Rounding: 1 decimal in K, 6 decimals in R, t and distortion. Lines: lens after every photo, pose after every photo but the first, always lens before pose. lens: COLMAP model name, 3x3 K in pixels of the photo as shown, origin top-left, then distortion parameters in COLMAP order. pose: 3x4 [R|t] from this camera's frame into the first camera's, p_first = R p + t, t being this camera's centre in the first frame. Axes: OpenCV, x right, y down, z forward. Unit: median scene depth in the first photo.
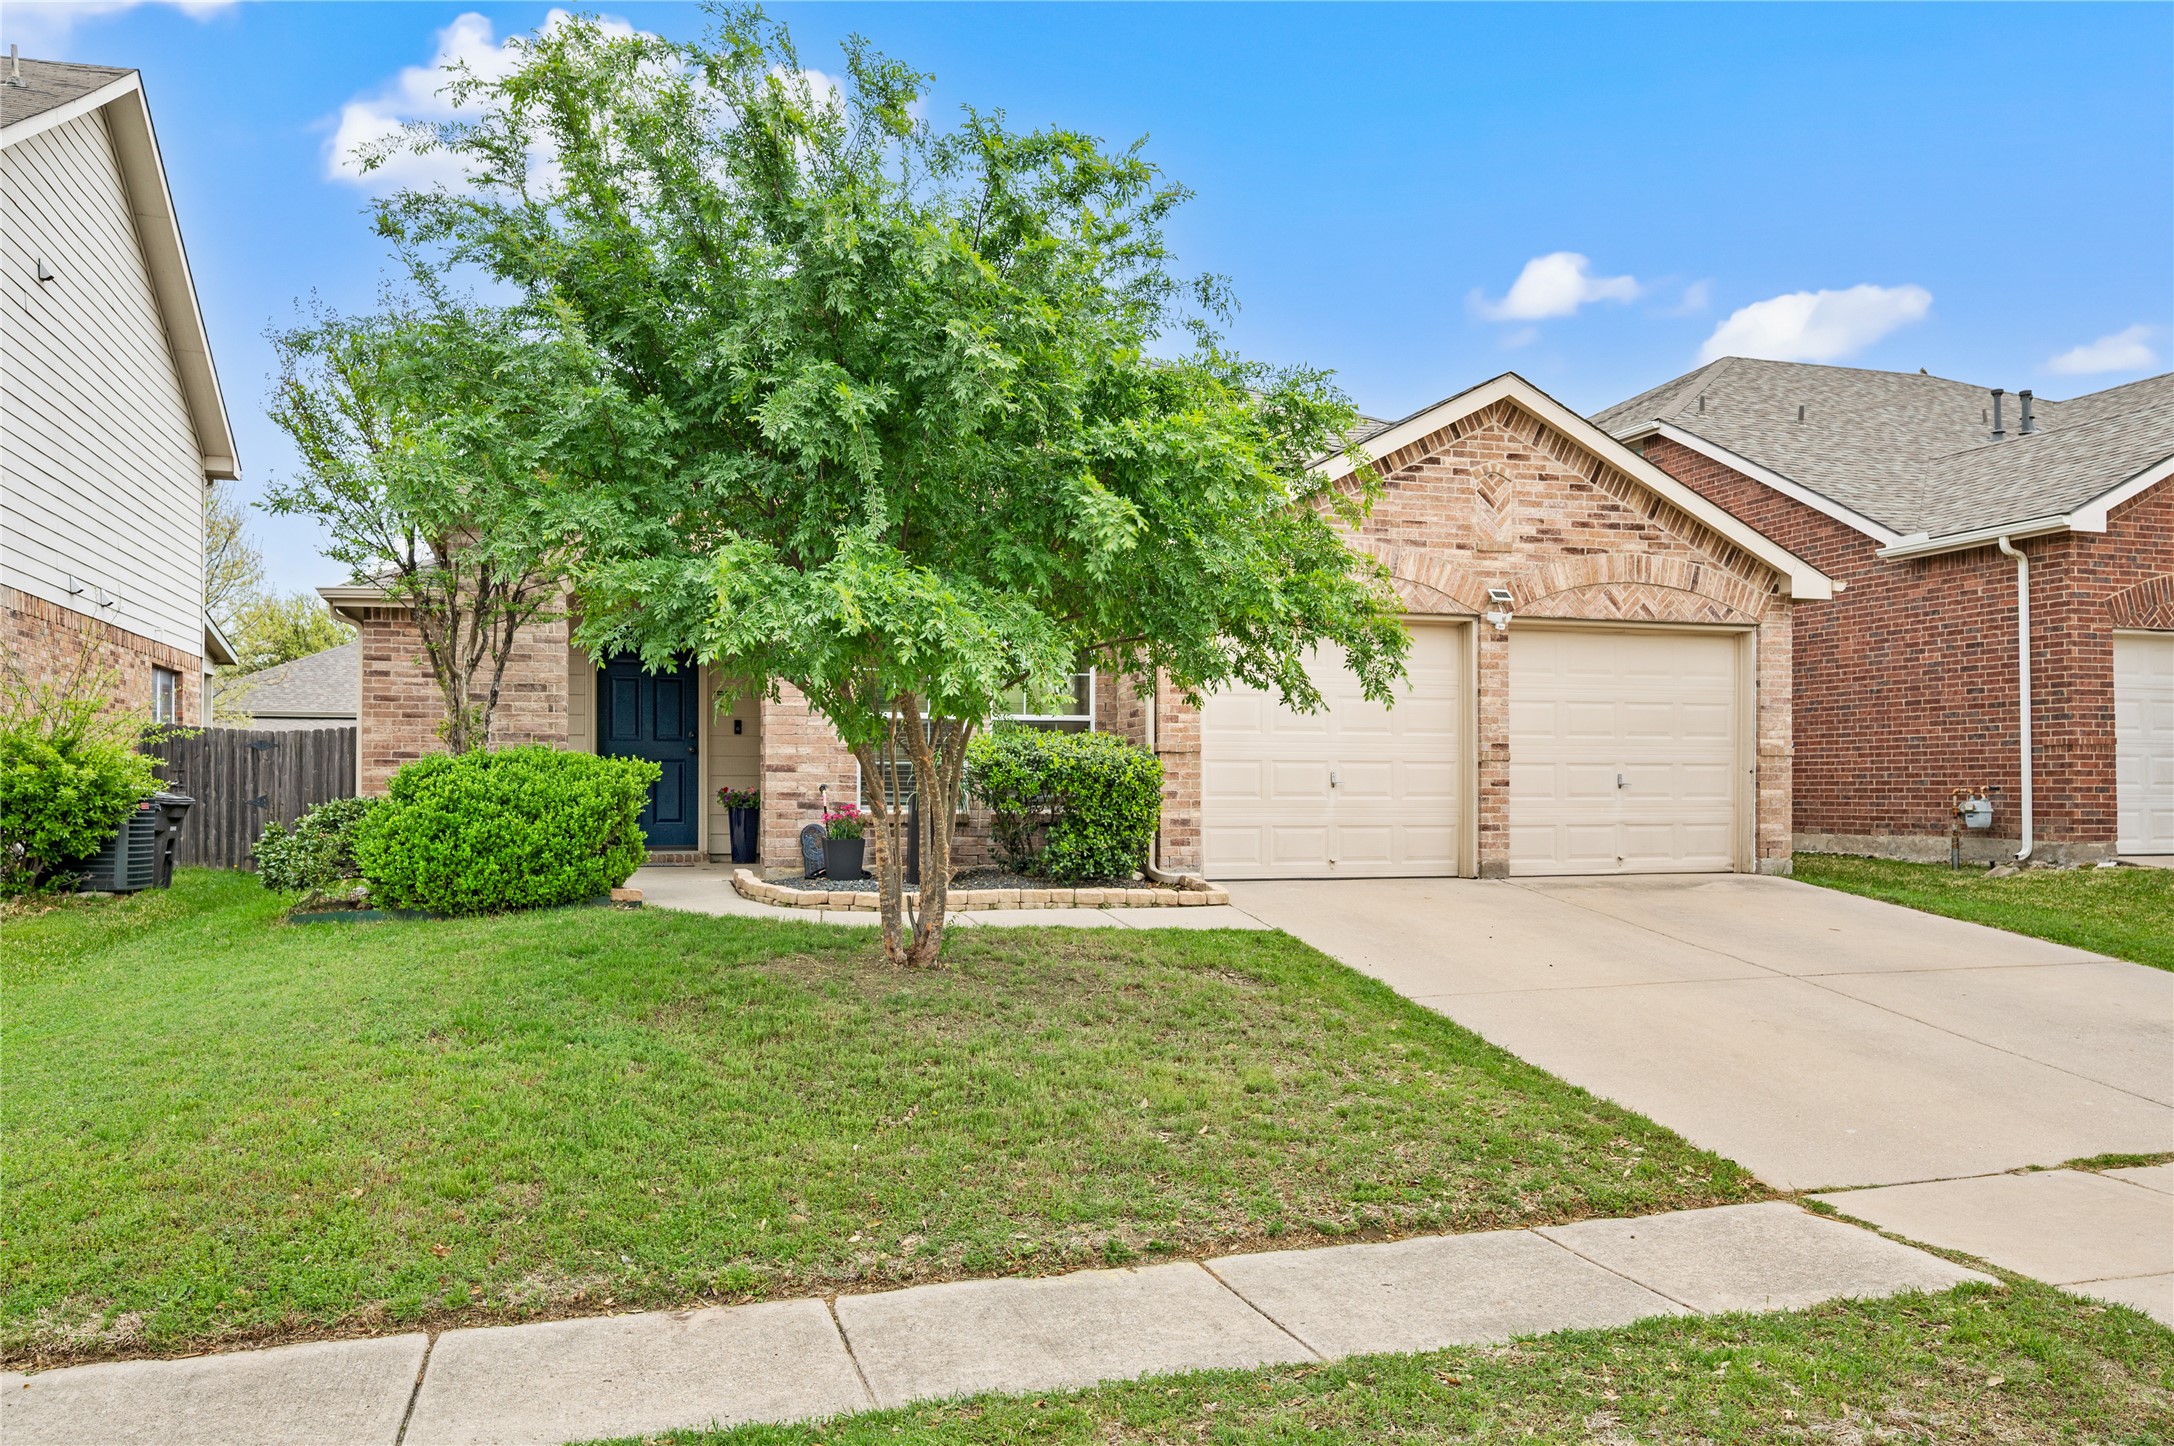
lens RADIAL K [[1653.7, 0, 1082.9], [0, 1653.7, 734.9], [0, 0, 1]] dist [0.001756, -0.006472]
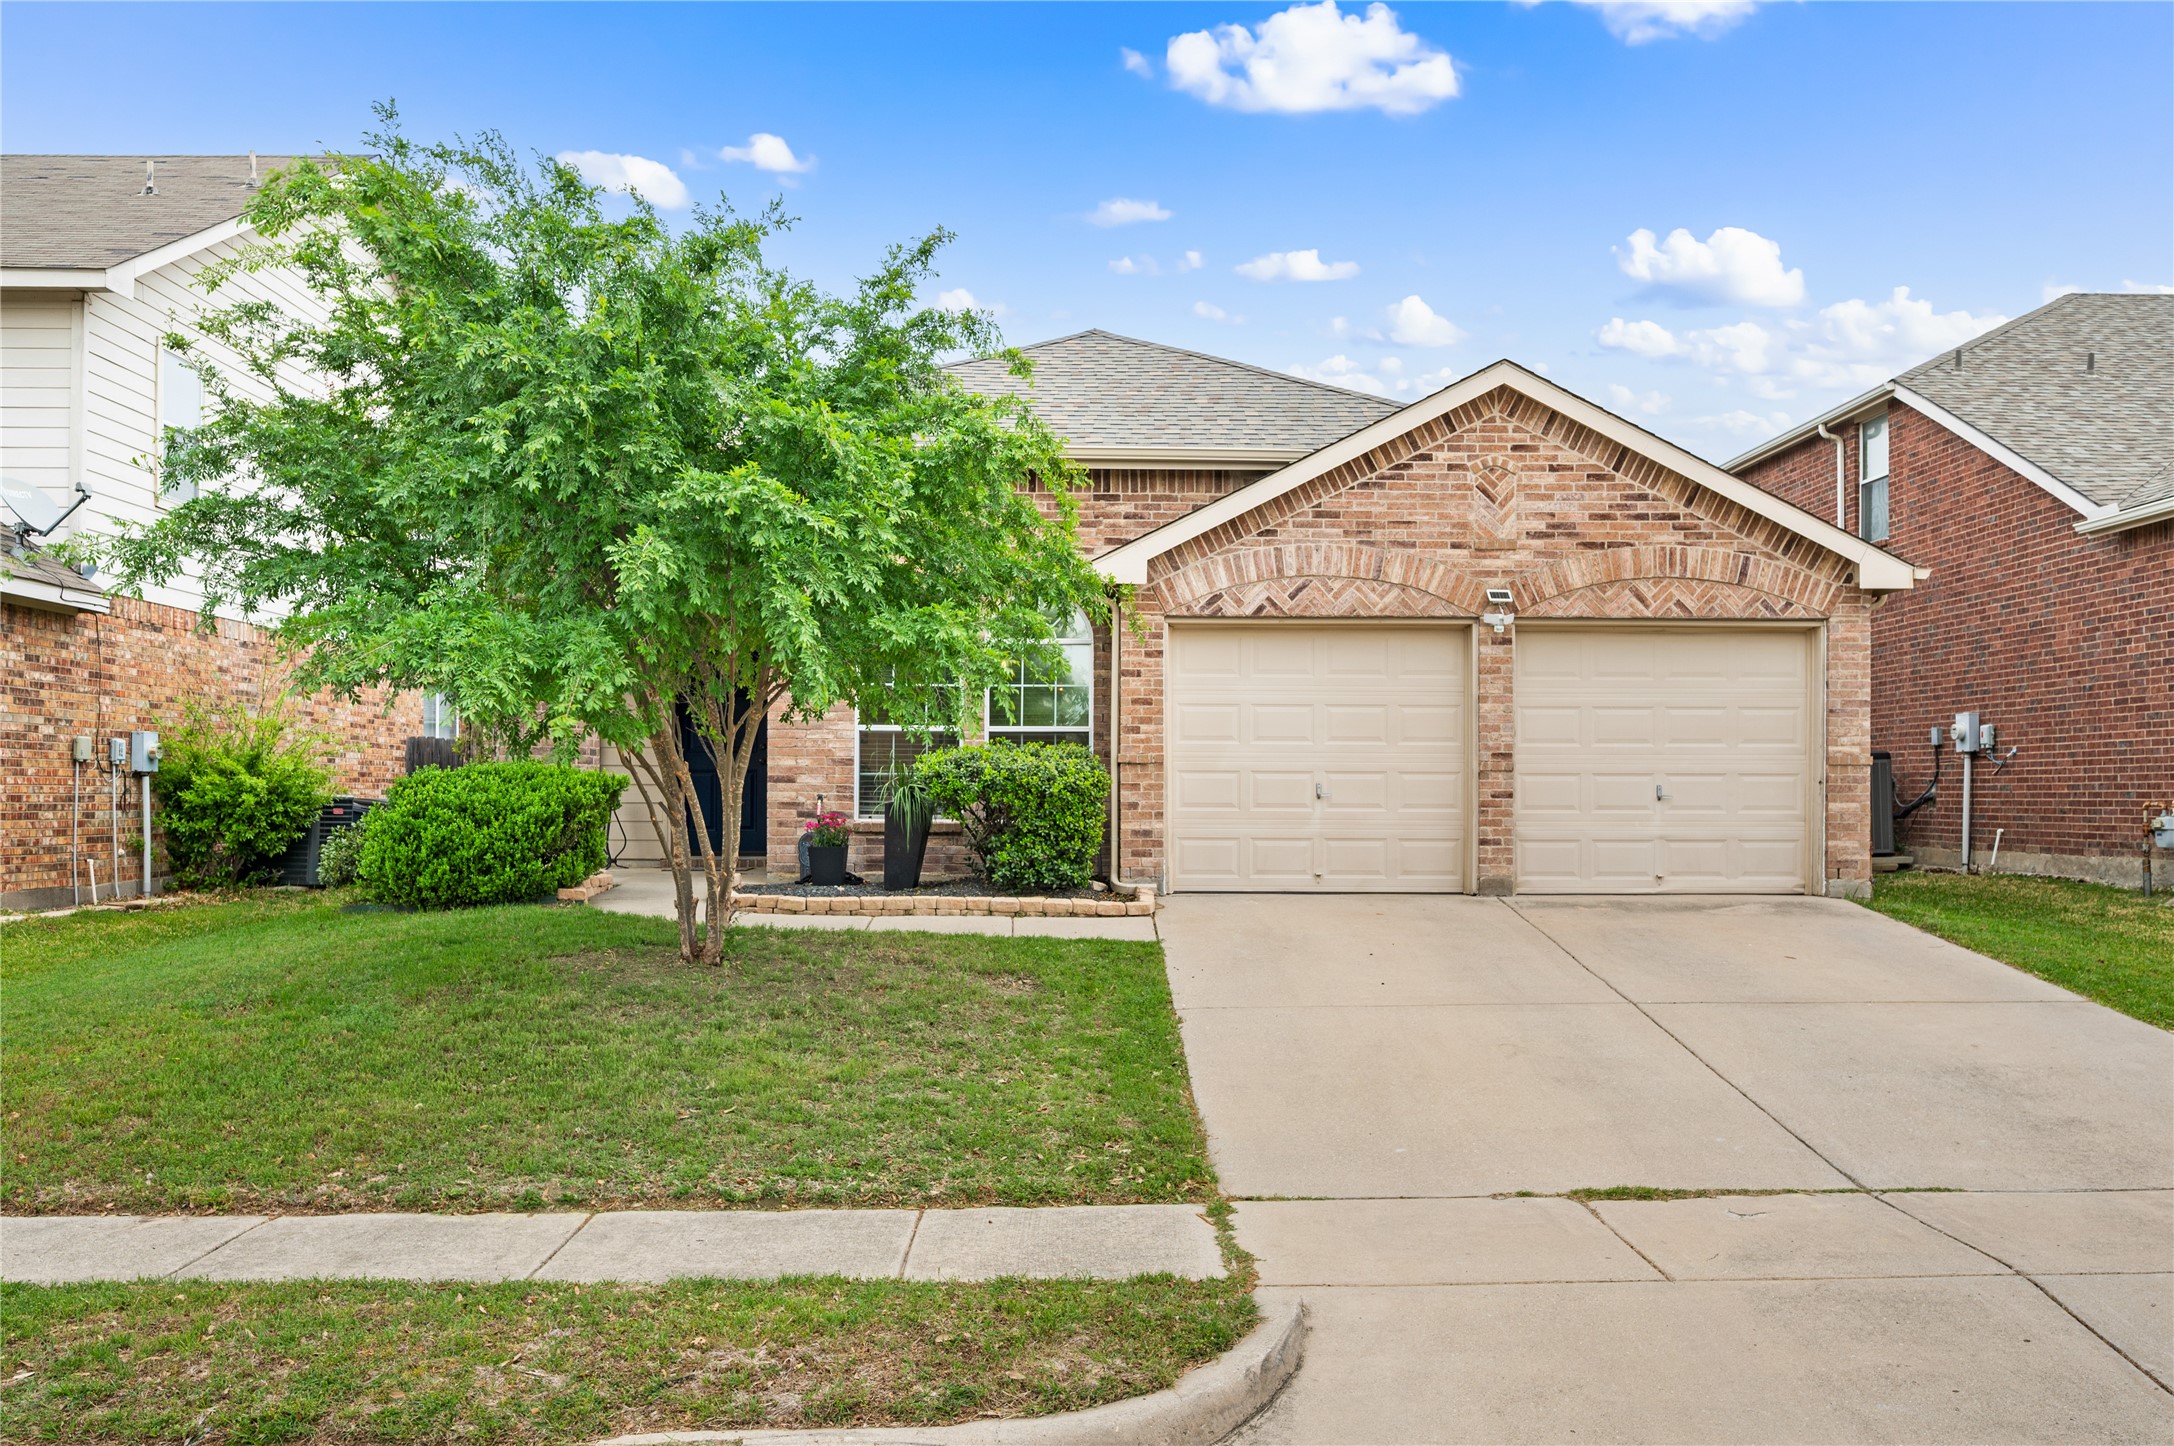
lens RADIAL K [[1785.2, 0, 1094.2], [0, 1785.2, 721.6], [0, 0, 1]] dist [-0.005178, 0.006487]
pose [[0.962054, -0.008411, -0.272730, 0.307917], [0.006060, 0.999937, -0.009462, -0.004395], [0.272793, 0.007450, 0.962044, -0.043074]]
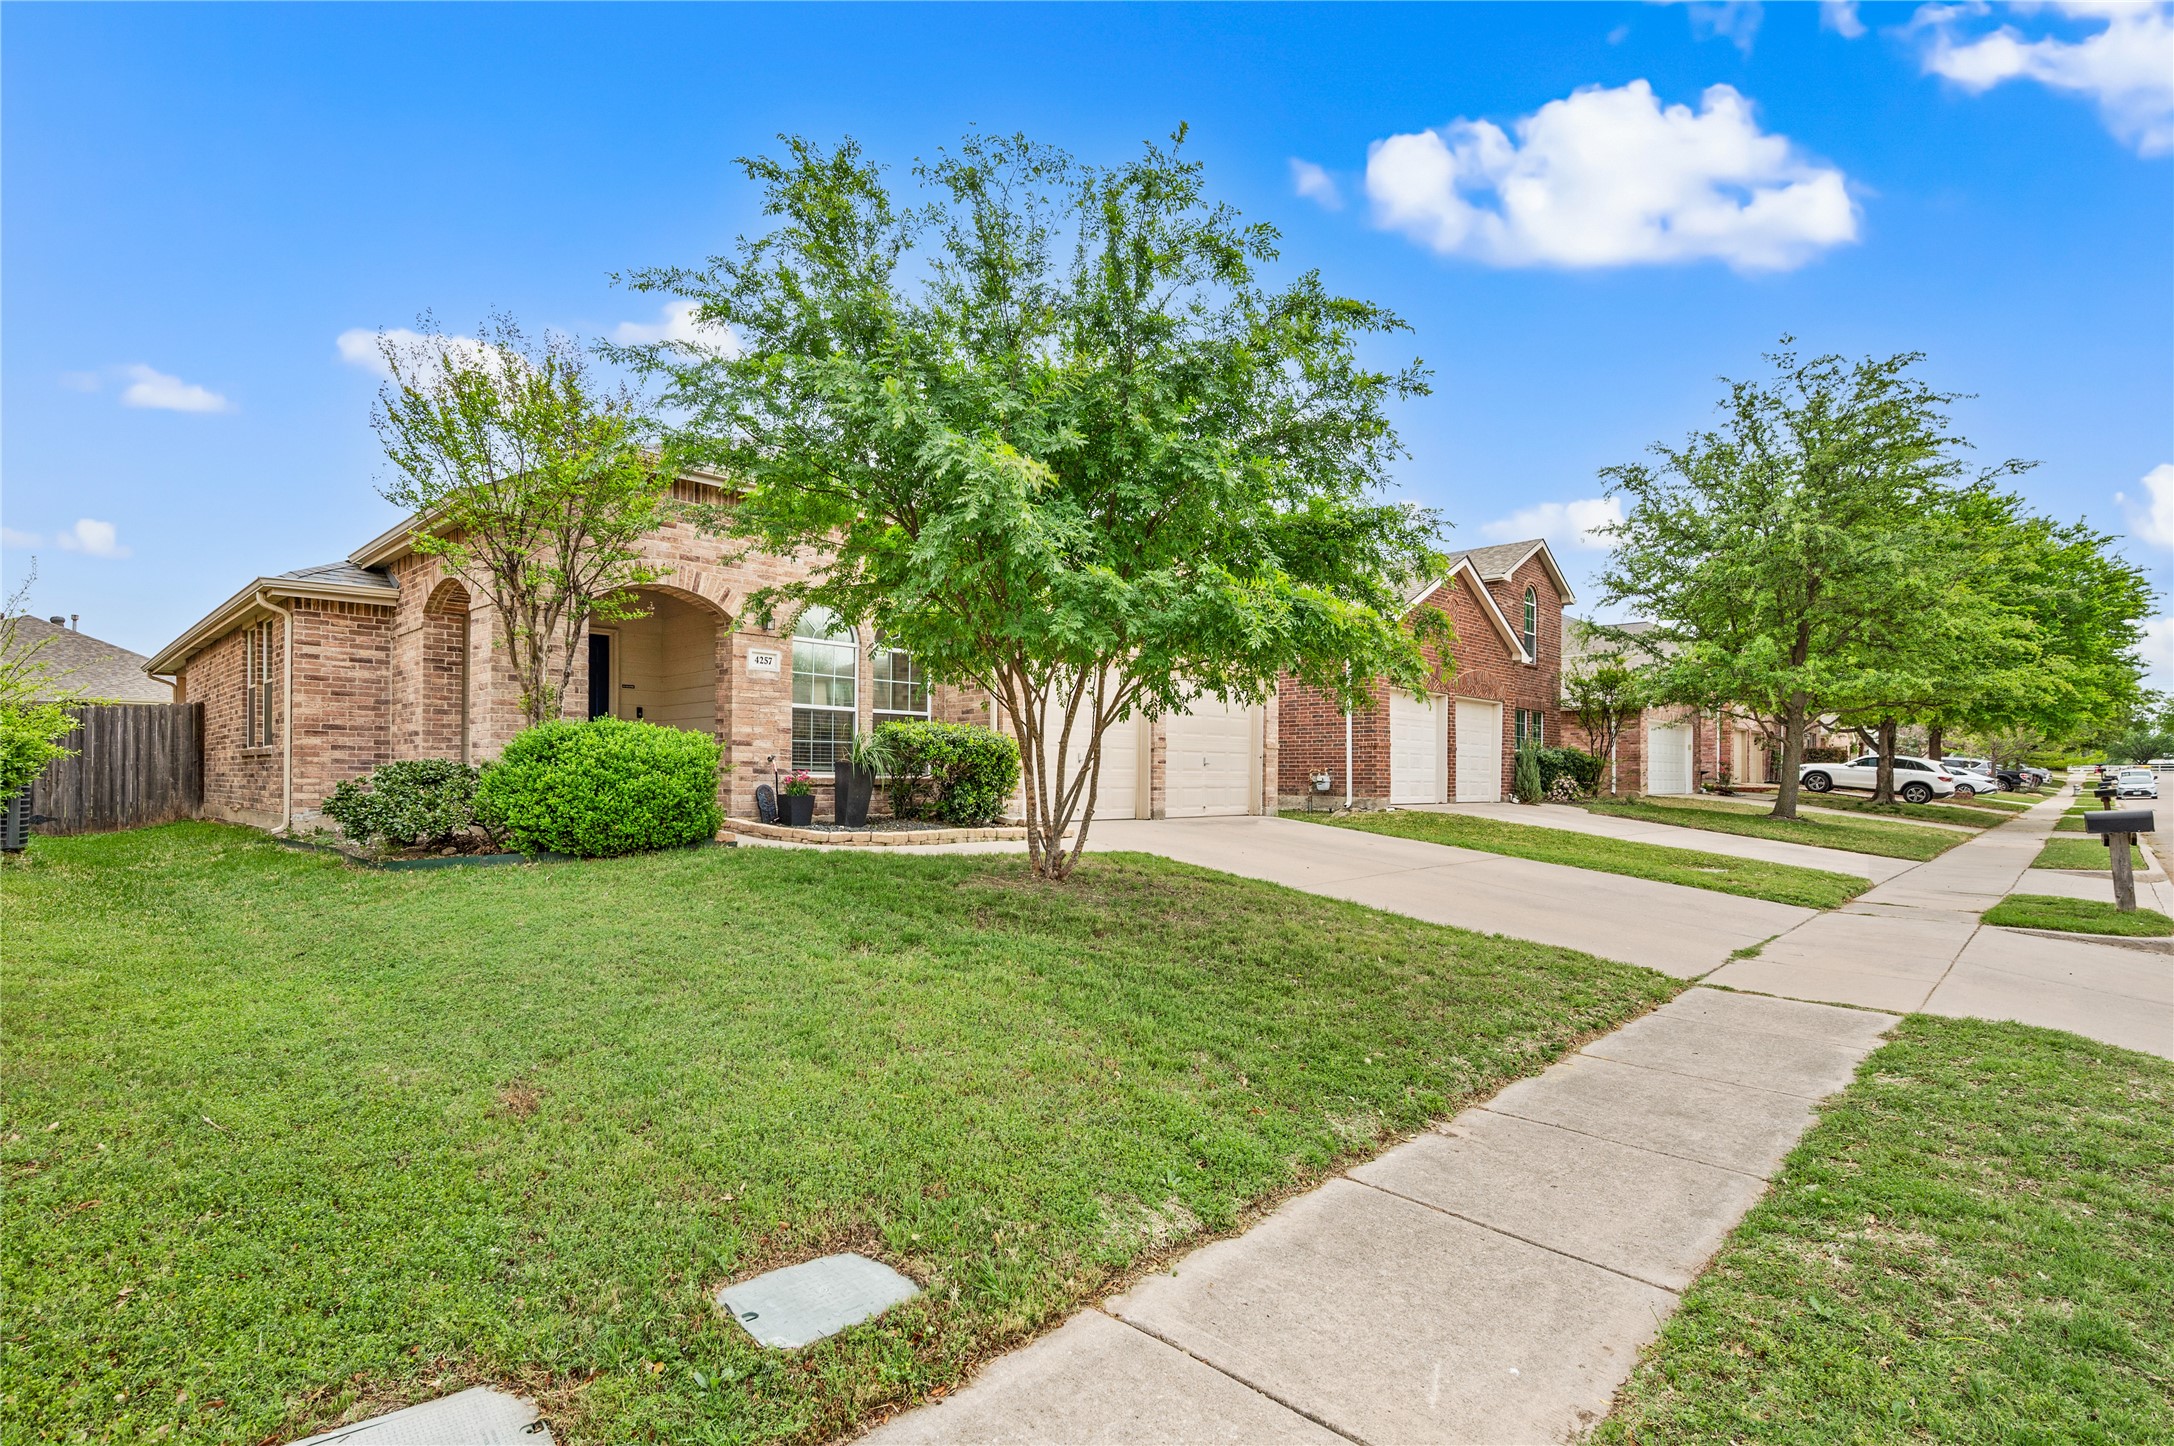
lens RADIAL K [[1024.4, 0, 1075.0], [0, 1024.4, 743.6], [0, 0, 1]] dist [0.004216, 0.000151]
pose [[0.896686, 0.019734, 0.442228, -0.293360], [-0.021386, 0.999771, -0.001249, 0.015191], [-0.442151, -0.008337, 0.896902, 0.131906]]
